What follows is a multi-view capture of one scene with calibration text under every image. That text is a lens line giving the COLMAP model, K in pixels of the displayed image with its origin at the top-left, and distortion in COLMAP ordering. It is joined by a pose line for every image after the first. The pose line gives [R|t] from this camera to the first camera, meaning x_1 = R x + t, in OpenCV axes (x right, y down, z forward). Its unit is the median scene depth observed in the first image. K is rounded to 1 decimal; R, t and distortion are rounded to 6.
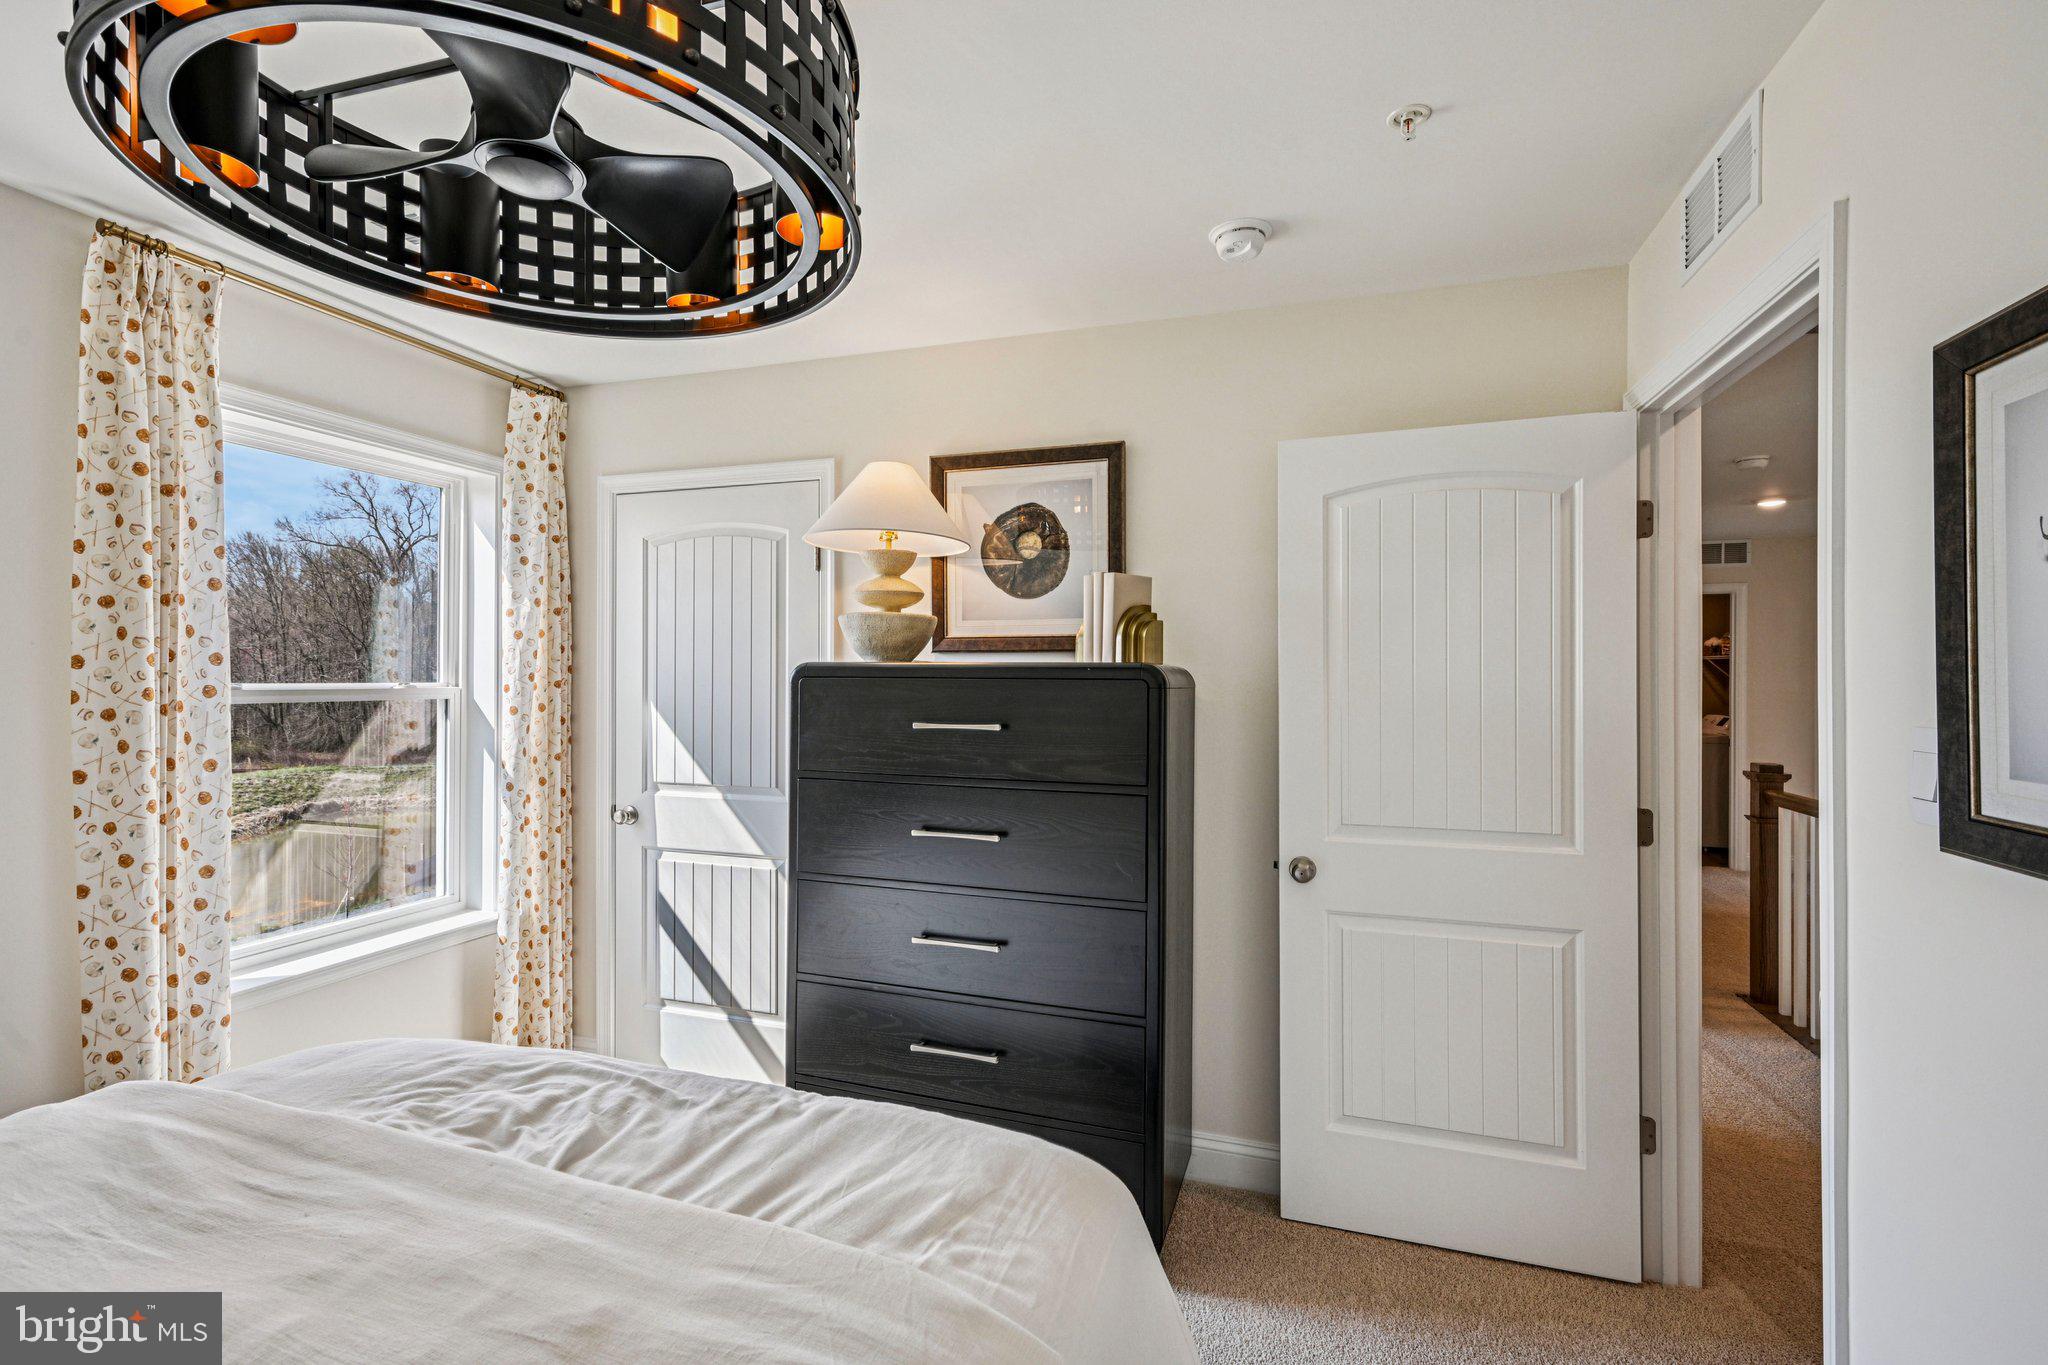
lens RADIAL K [[910.1, 0, 1024.5], [0, 910.1, 670.7], [0, 0, 1]] dist [-0.001061, 0.000318]
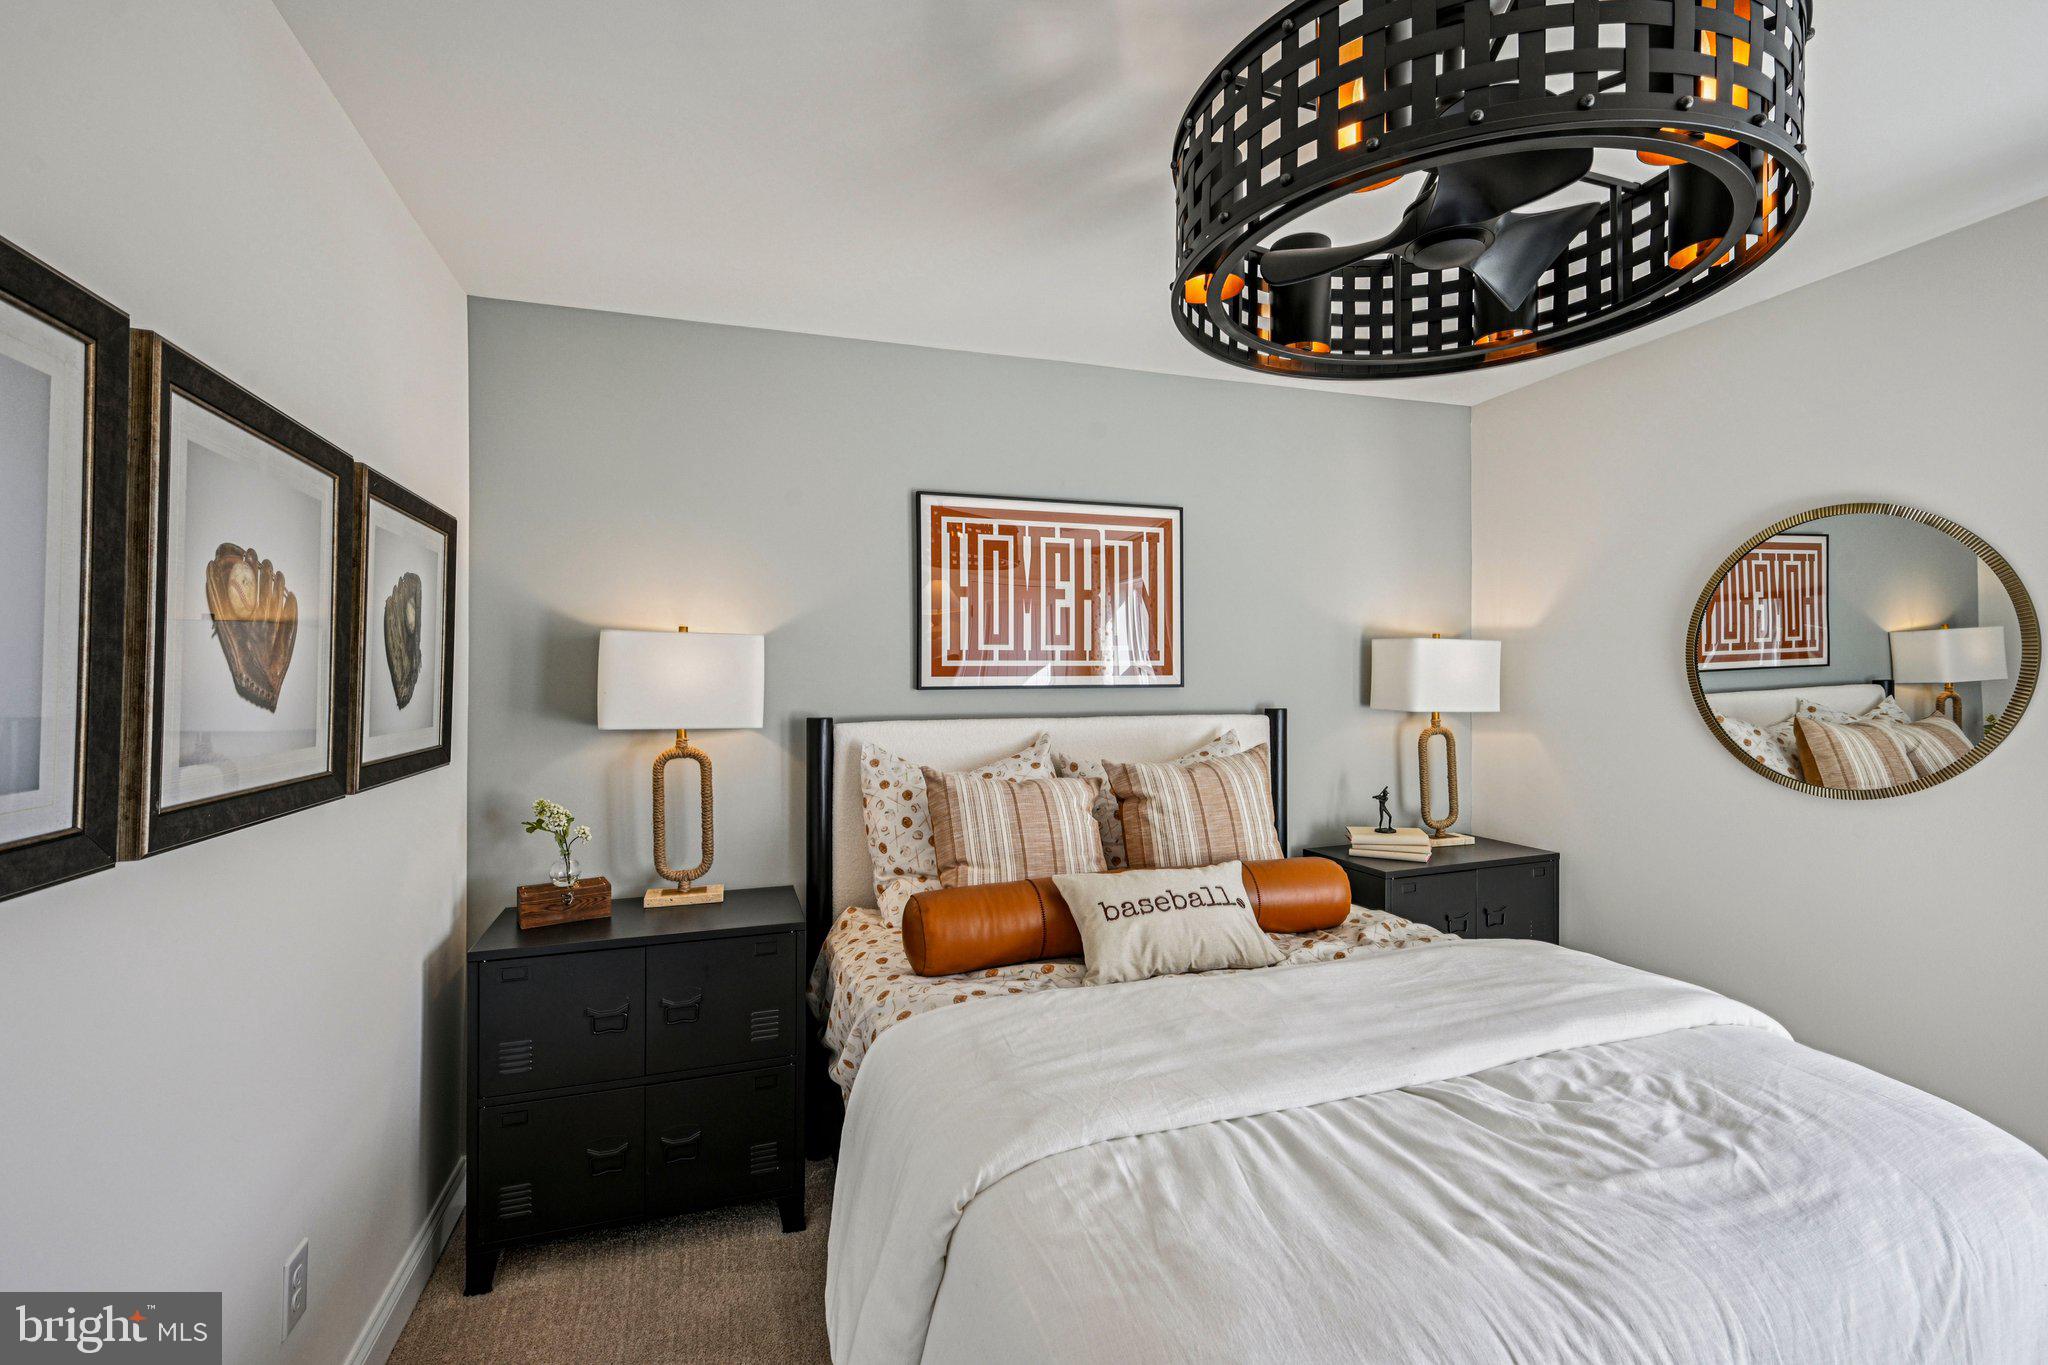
lens RADIAL K [[910.1, 0, 1024.5], [0, 910.1, 670.7], [0, 0, 1]] dist [-0.001061, 0.000318]
pose [[-0.795587, -0.006946, -0.605799, 0.600070], [-0.001743, 0.999956, -0.009176, 0.019109], [0.605836, -0.006244, -0.795565, 1.593812]]
